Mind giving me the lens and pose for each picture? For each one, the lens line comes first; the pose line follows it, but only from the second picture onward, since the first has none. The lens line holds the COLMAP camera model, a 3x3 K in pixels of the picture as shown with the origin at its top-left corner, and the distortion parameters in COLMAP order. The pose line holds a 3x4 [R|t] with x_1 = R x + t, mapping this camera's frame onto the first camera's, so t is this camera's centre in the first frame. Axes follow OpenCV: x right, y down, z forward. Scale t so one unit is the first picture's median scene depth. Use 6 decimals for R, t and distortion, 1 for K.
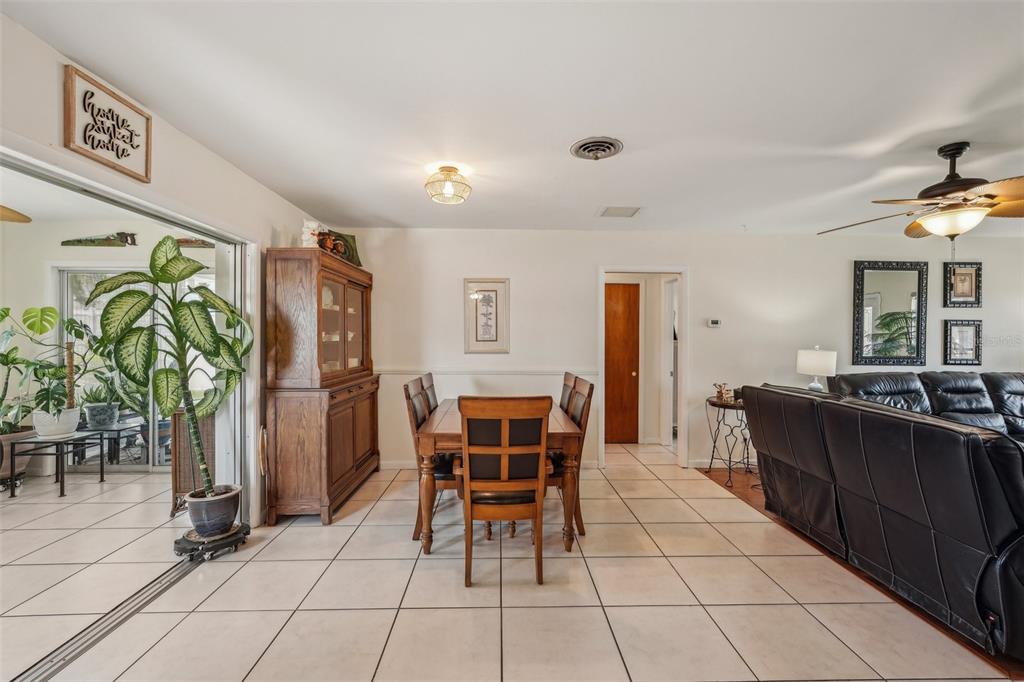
lens RADIAL K [[463.6, 0, 514.5], [0, 463.6, 332.6], [0, 0, 1]] dist [-0.017996, 0.007273]
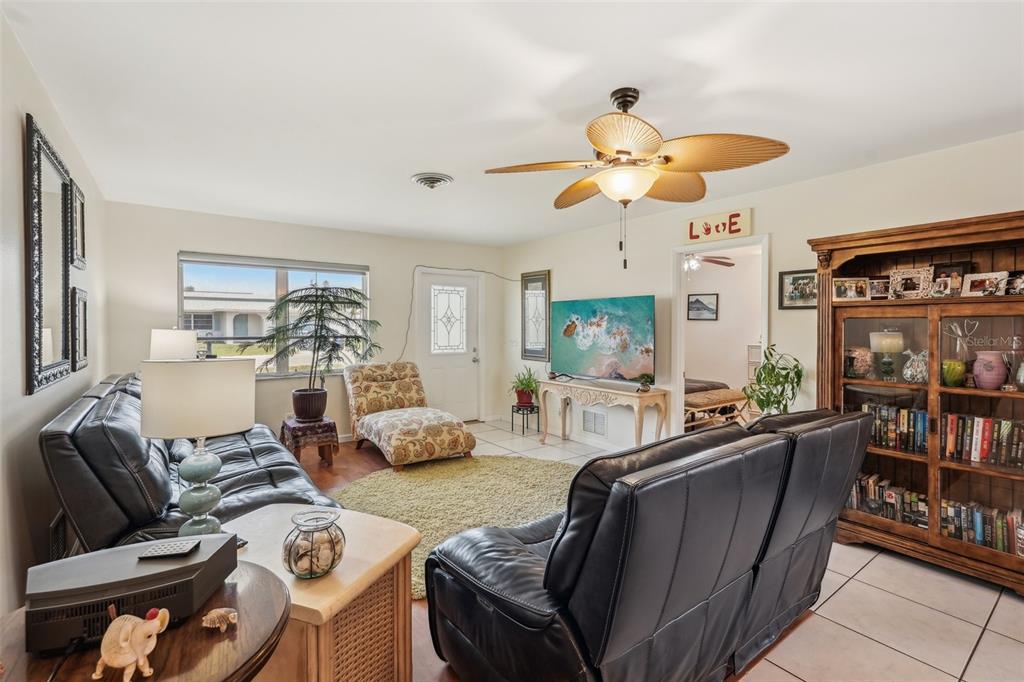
lens RADIAL K [[463.6, 0, 514.5], [0, 463.6, 332.6], [0, 0, 1]] dist [-0.017996, 0.007273]
pose [[-0.563976, -0.023806, 0.825448, 0.221454], [-0.014984, 0.999715, 0.018594, 0.006142], [-0.825655, -0.001882, -0.564172, 0.956753]]
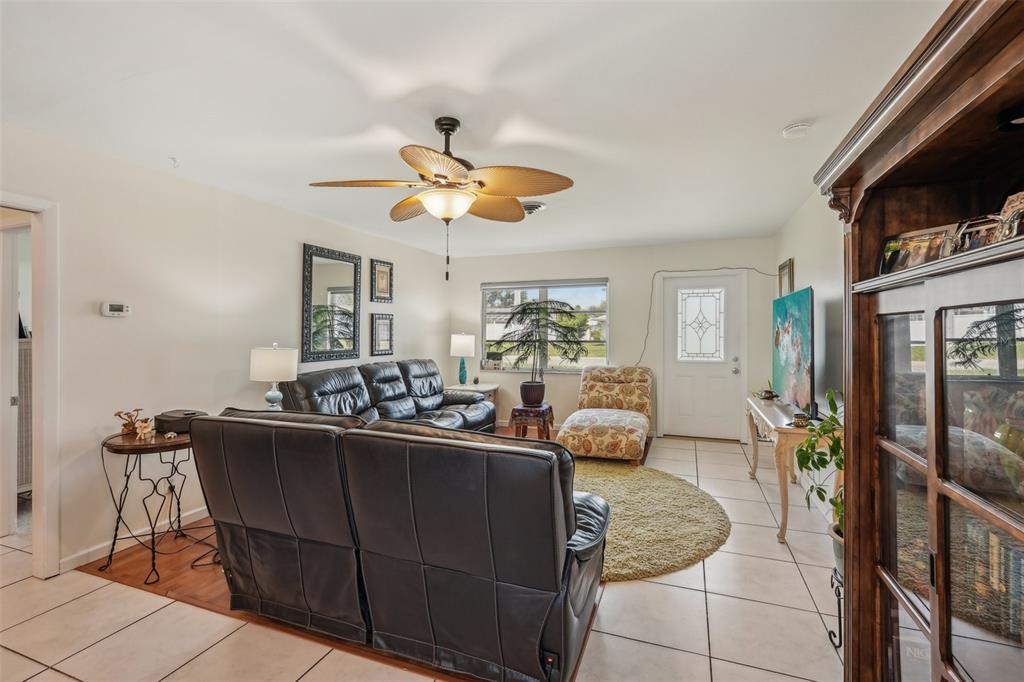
lens RADIAL K [[463.6, 0, 514.5], [0, 463.6, 332.6], [0, 0, 1]] dist [-0.017996, 0.007273]
pose [[0.394615, -0.013594, 0.918746, 0.095987], [-0.002631, 0.999870, 0.015924, -0.001726], [-0.918843, -0.008701, 0.394528, 0.301828]]
